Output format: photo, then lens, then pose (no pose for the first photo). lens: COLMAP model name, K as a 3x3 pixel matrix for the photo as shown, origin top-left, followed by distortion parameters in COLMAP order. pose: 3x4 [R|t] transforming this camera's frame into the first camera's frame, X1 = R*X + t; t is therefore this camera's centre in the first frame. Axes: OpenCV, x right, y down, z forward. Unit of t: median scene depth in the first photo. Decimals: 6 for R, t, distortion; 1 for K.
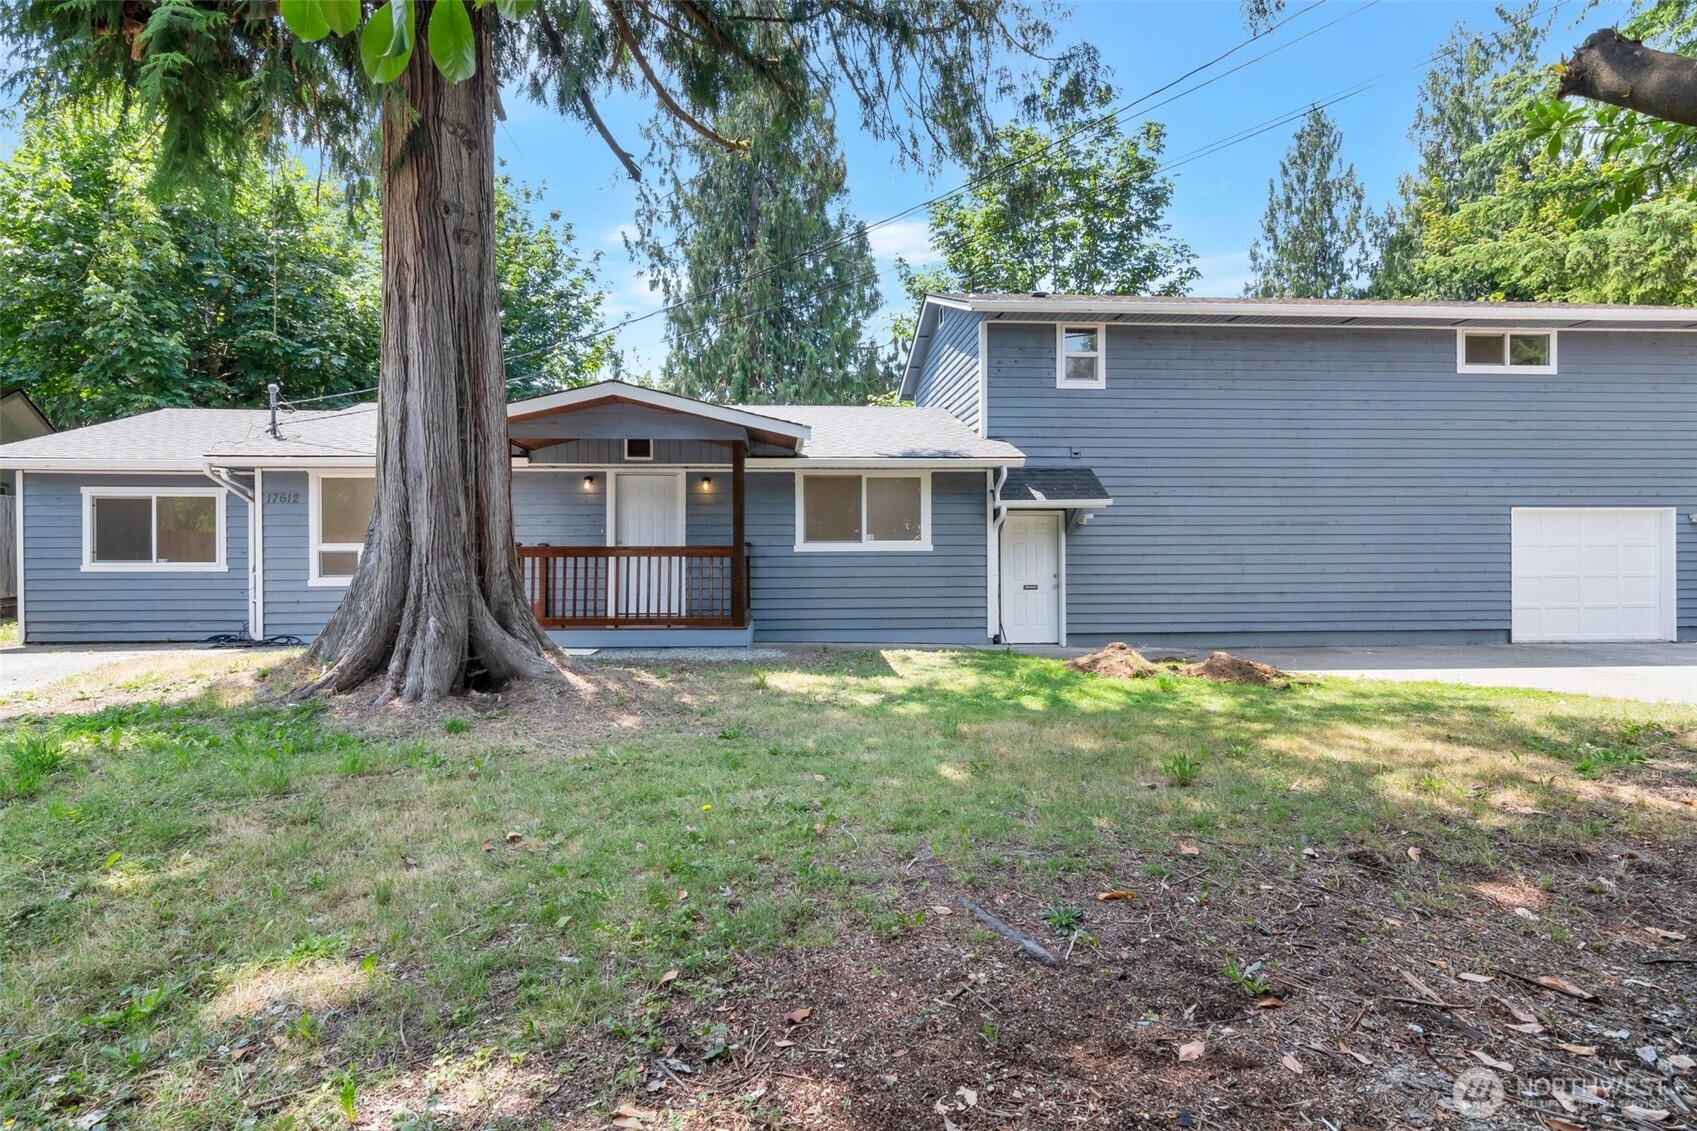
lens RADIAL K [[817.4, 0, 863.4], [0, 817.4, 565.5], [0, 0, 1]] dist [0.002791, 0.001241]
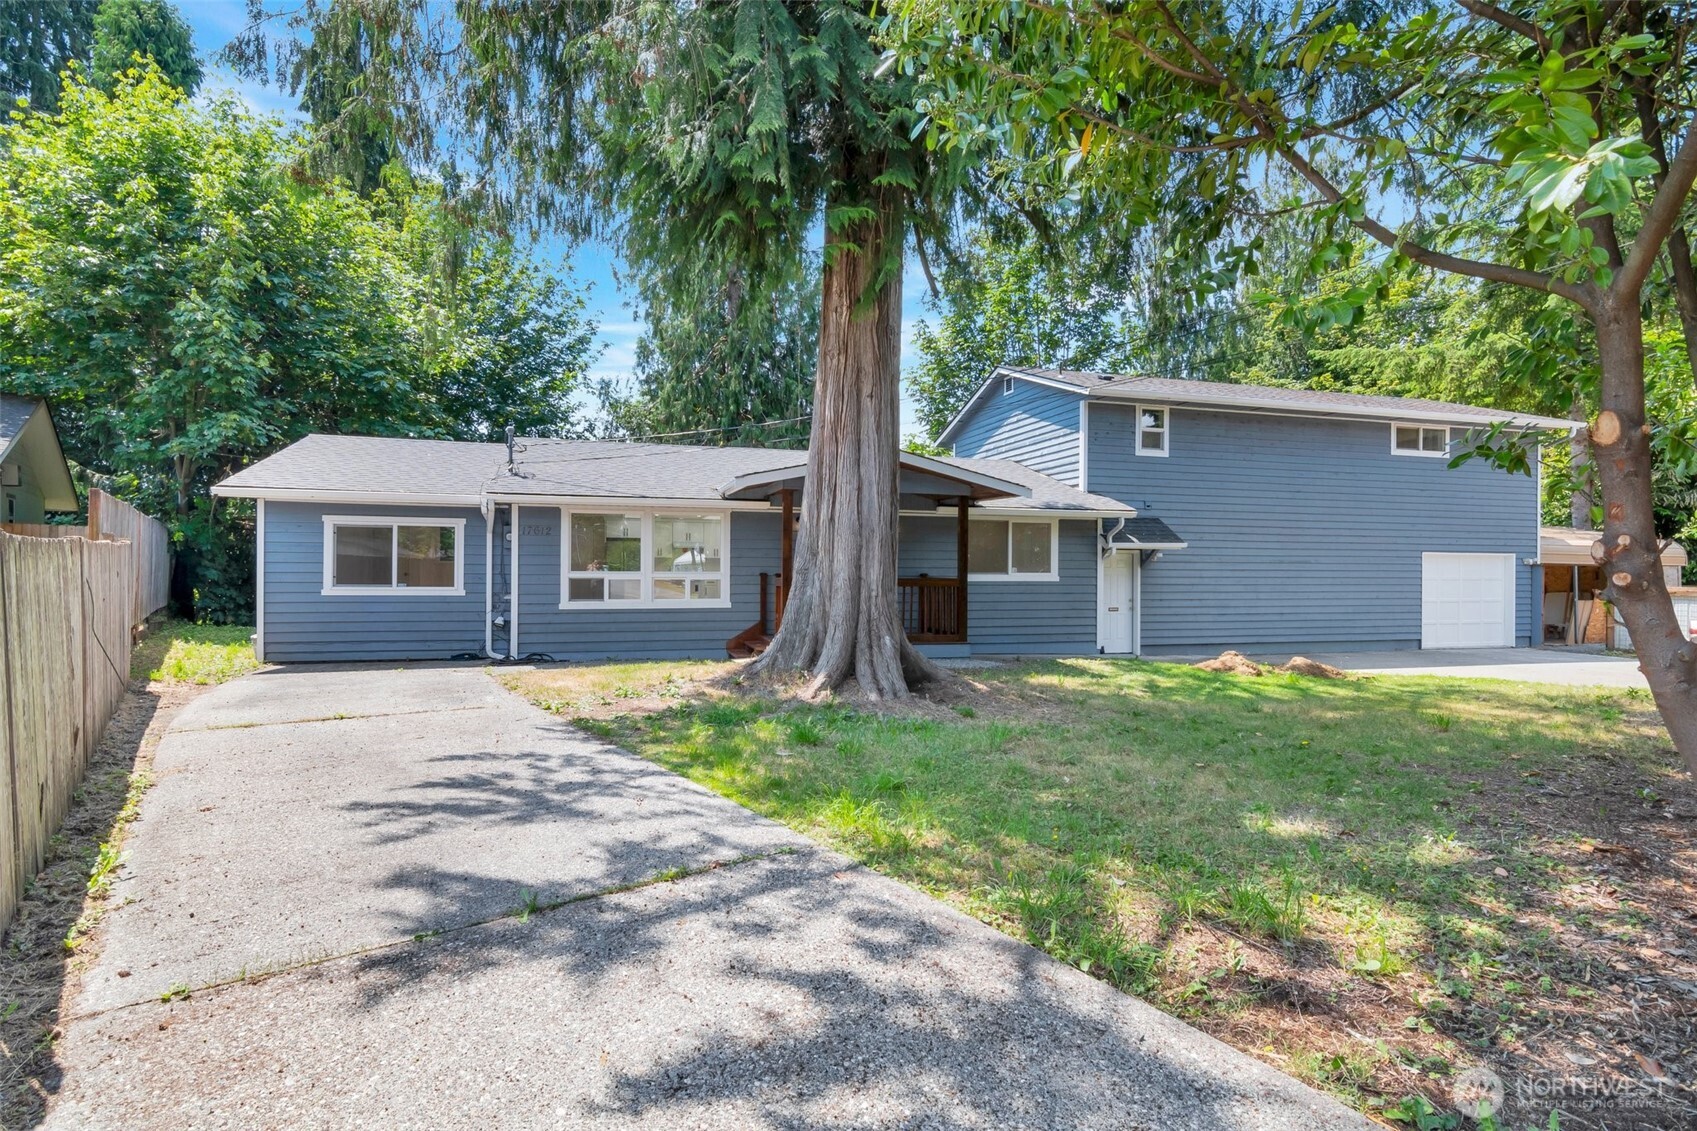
lens RADIAL K [[814.7, 0, 848.5], [0, 814.7, 565.5], [0, 0, 1]] dist [0.001639, 0.000528]
pose [[0.977995, 0.011453, 0.208316, -0.499947], [-0.007554, 0.999781, -0.019502, -0.015184], [-0.208494, 0.017499, 0.977867, -0.168473]]
